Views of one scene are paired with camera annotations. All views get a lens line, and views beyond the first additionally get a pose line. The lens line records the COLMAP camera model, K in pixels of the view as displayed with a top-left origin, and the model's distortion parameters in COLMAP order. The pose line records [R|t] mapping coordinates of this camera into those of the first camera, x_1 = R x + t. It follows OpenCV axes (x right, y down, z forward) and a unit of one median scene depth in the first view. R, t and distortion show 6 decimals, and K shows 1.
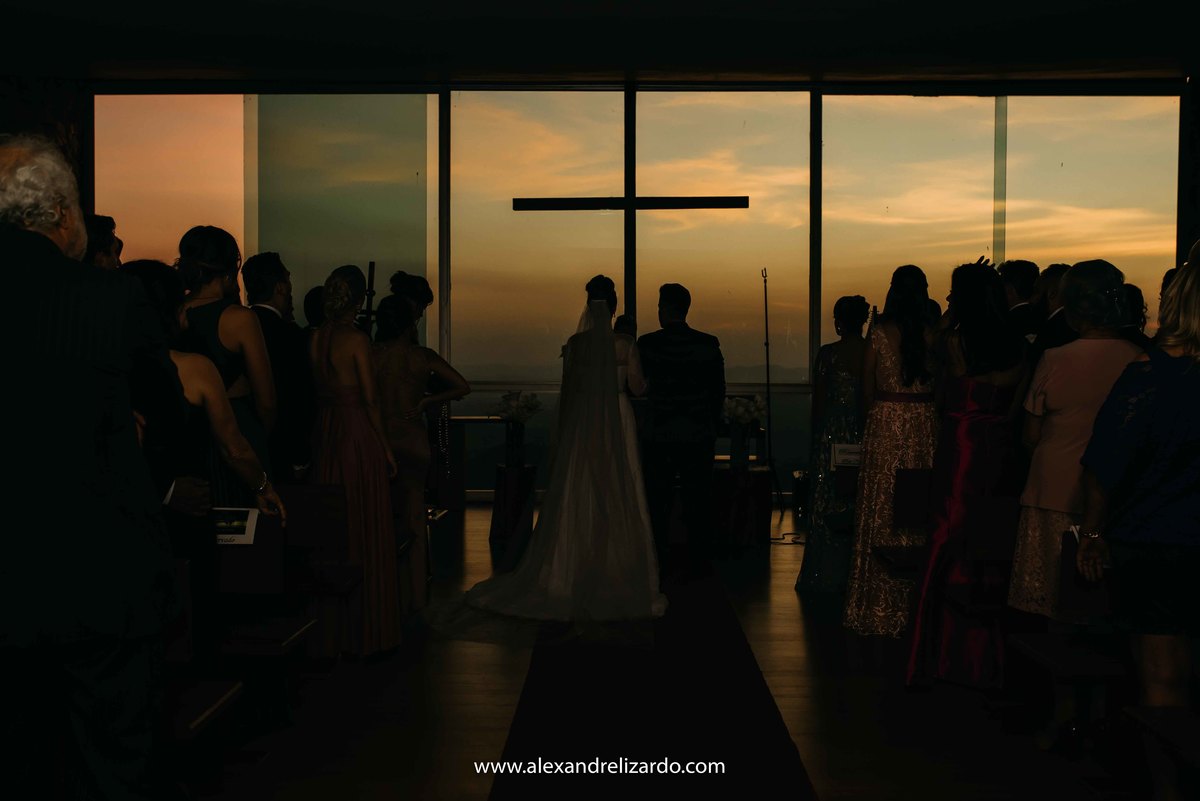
lens RADIAL K [[1142.1, 0, 600.0], [0, 1142.1, 400.5], [0, 0, 1]] dist [-0.062266, 0.078352]
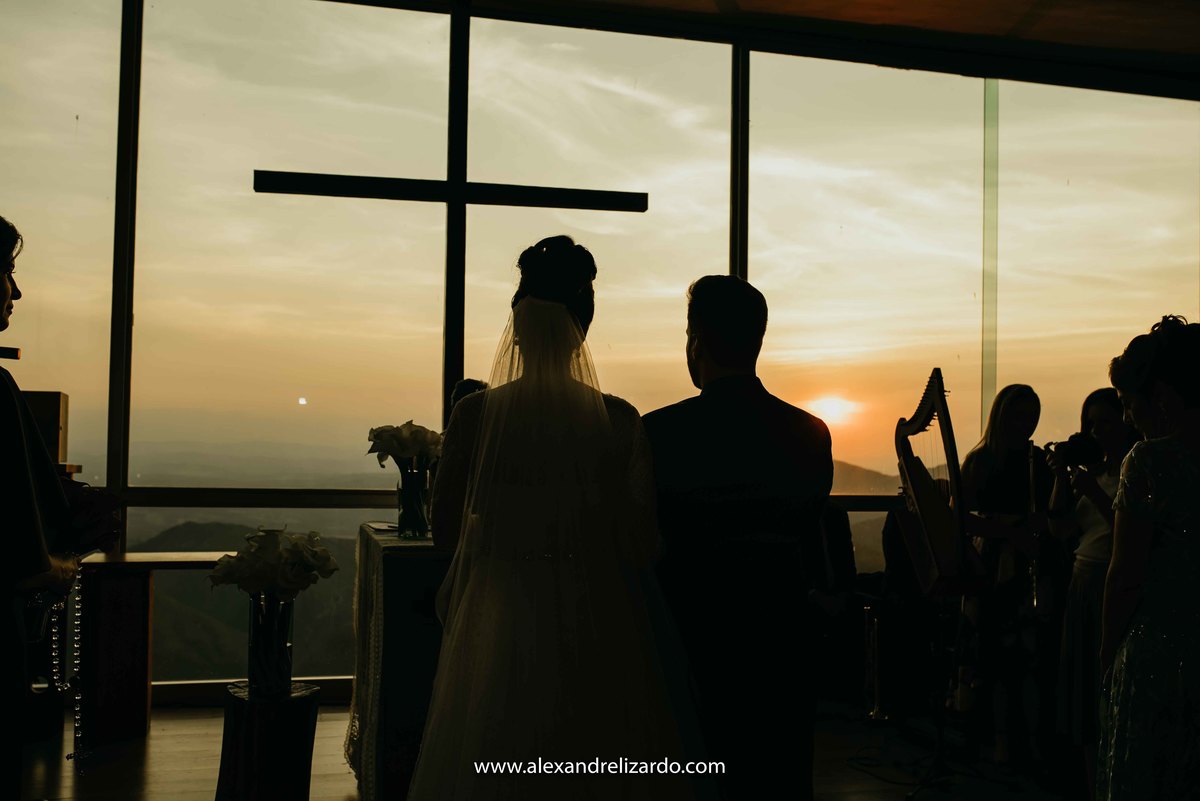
lens RADIAL K [[1142.1, 0, 600.0], [0, 1142.1, 400.5], [0, 0, 1]] dist [-0.062266, 0.078352]
pose [[0.965391, 0.020838, 0.259972, -0.054174], [-0.001459, 0.997219, -0.074516, -0.019535], [-0.260802, 0.071558, 0.962737, 0.411691]]
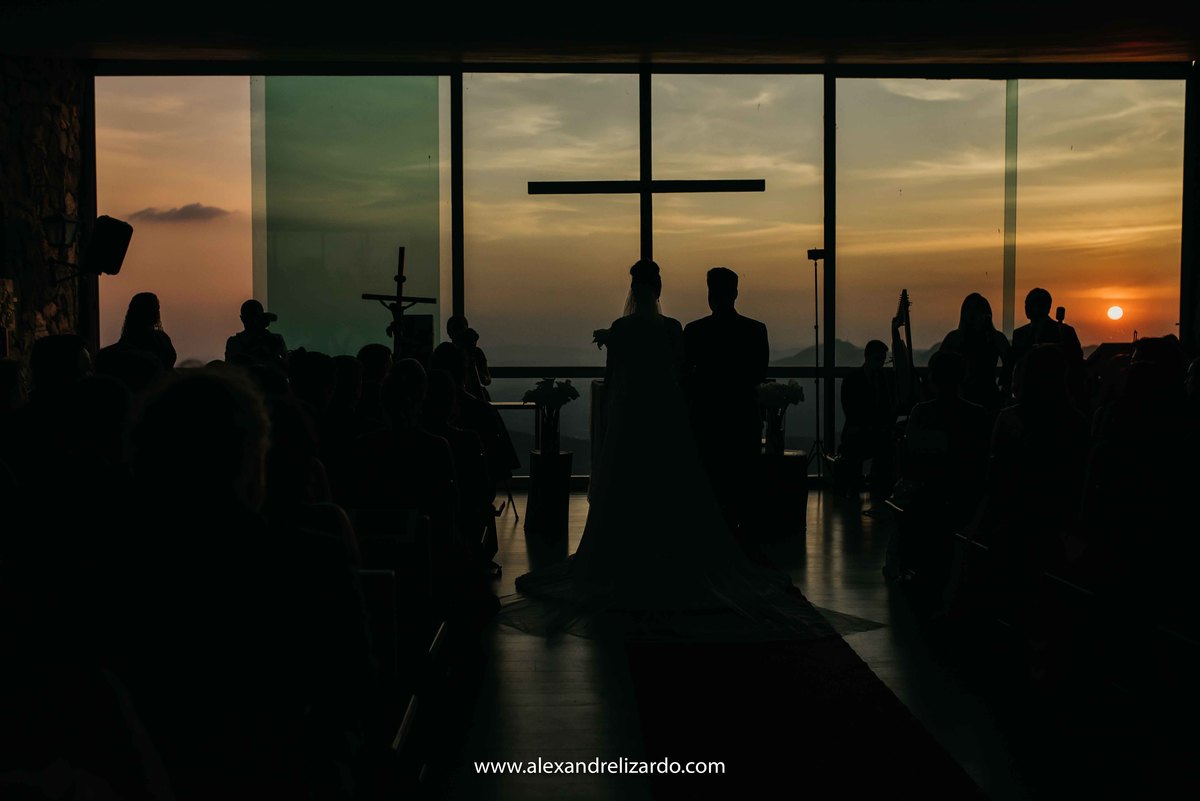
lens RADIAL K [[1142.1, 0, 600.0], [0, 1142.1, 400.5], [0, 0, 1]] dist [-0.062266, 0.078352]
pose [[0.998897, -0.010710, 0.045717, -0.061108], [0.010097, 0.999856, 0.013620, -0.000844], [-0.045856, -0.013143, 0.998862, 0.008324]]
